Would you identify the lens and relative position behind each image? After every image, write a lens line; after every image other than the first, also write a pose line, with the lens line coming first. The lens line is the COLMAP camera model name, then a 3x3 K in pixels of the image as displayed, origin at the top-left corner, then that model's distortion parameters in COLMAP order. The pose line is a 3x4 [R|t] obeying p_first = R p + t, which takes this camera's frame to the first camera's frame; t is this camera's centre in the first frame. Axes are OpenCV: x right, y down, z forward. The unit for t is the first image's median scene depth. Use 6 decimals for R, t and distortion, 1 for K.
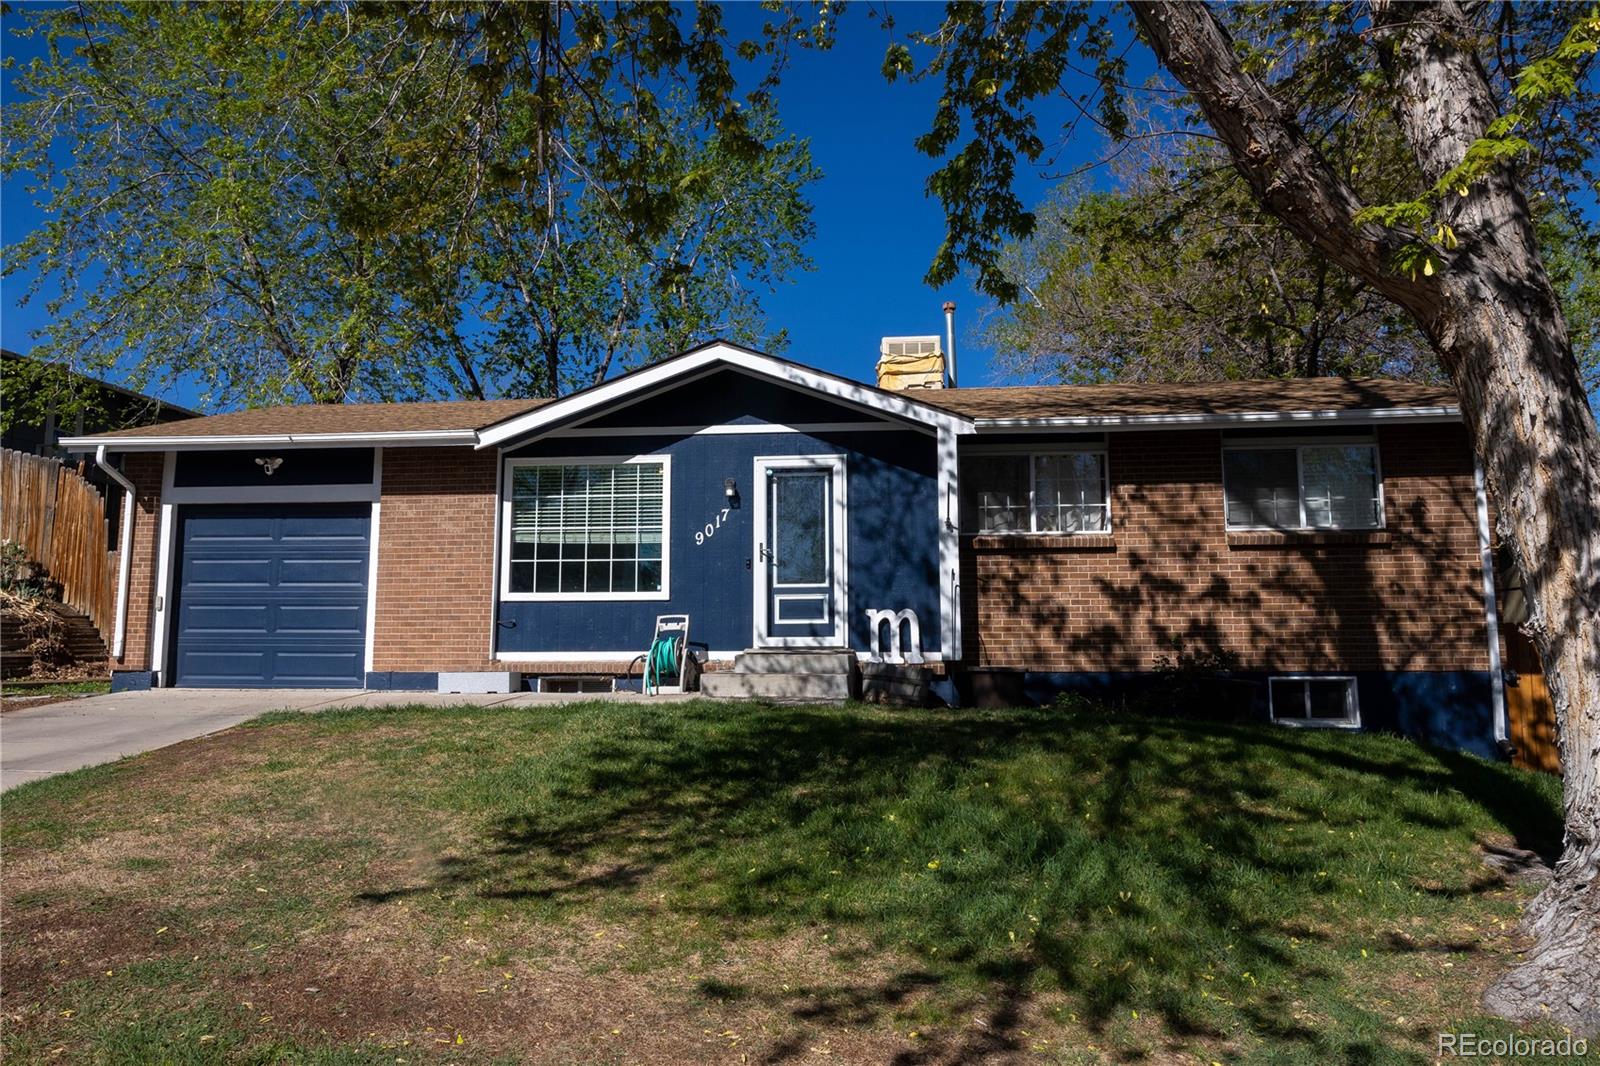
lens RADIAL K [[1081.9, 0, 795.8], [0, 1081.9, 529.3], [0, 0, 1]] dist [0.003463, 0.003651]
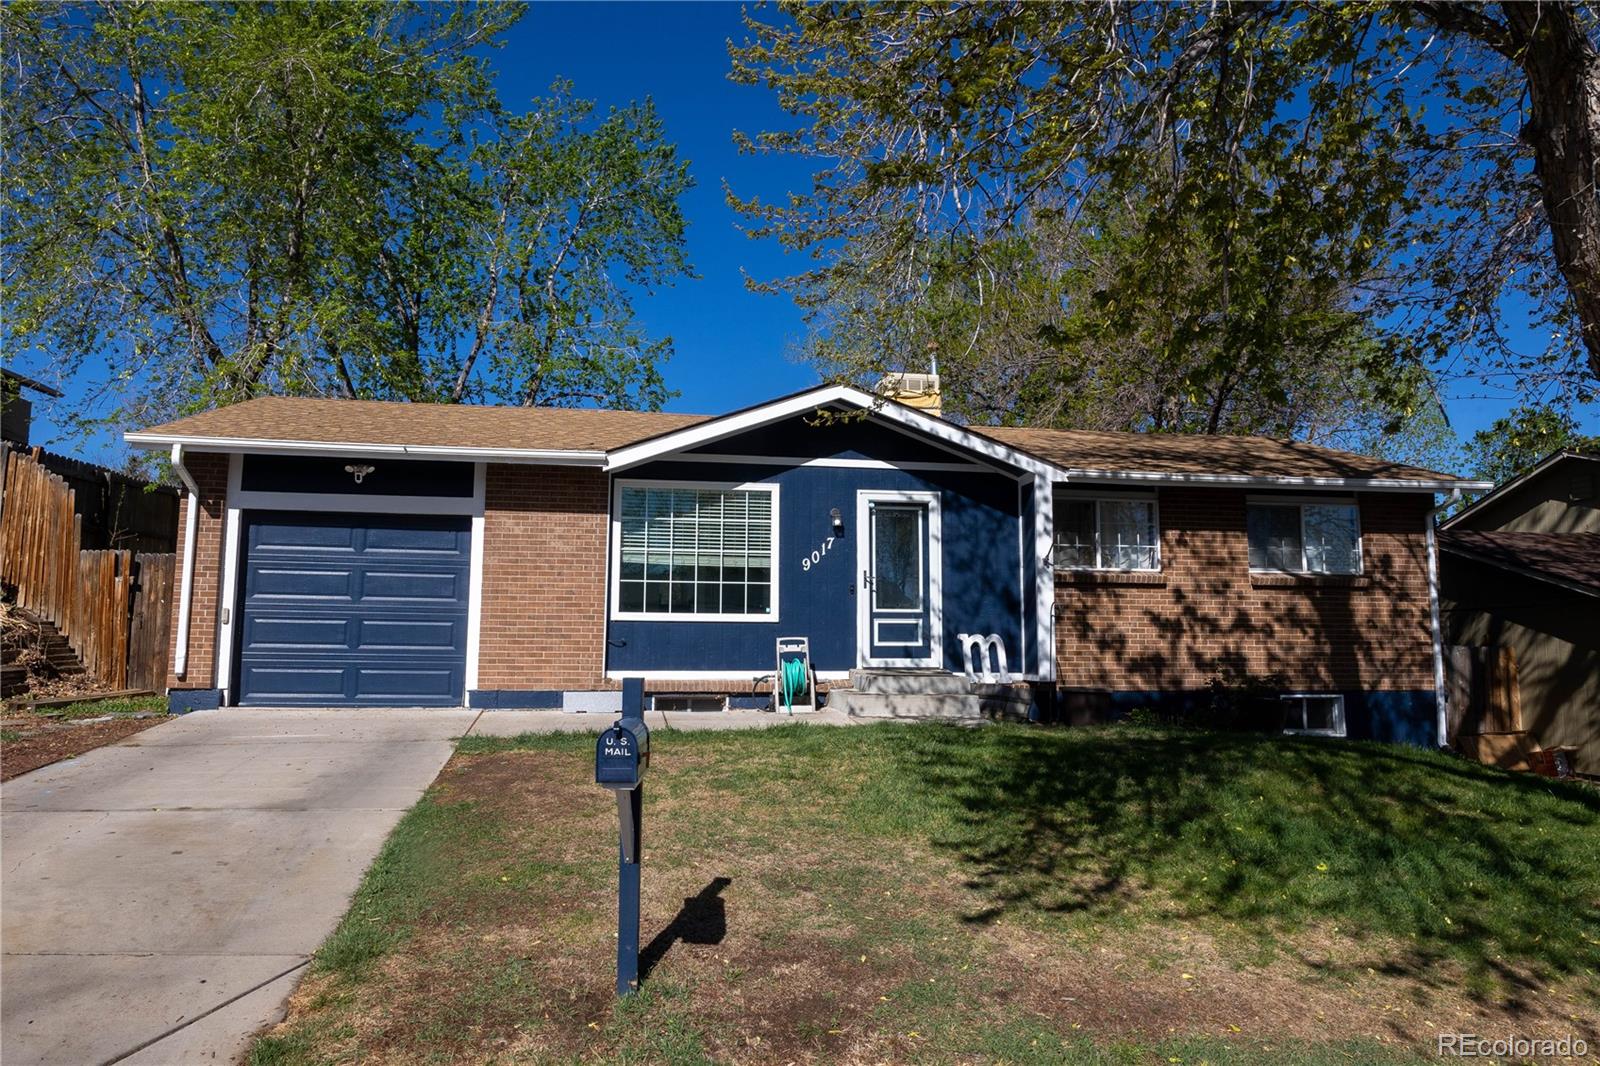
lens RADIAL K [[1081.9, 0, 795.8], [0, 1081.9, 529.3], [0, 0, 1]] dist [0.003463, 0.003651]
pose [[0.965103, 0.036709, 0.259285, -0.386310], [-0.039223, 0.999220, 0.004528, -0.031299], [-0.258917, -0.014540, 0.965790, -0.022551]]
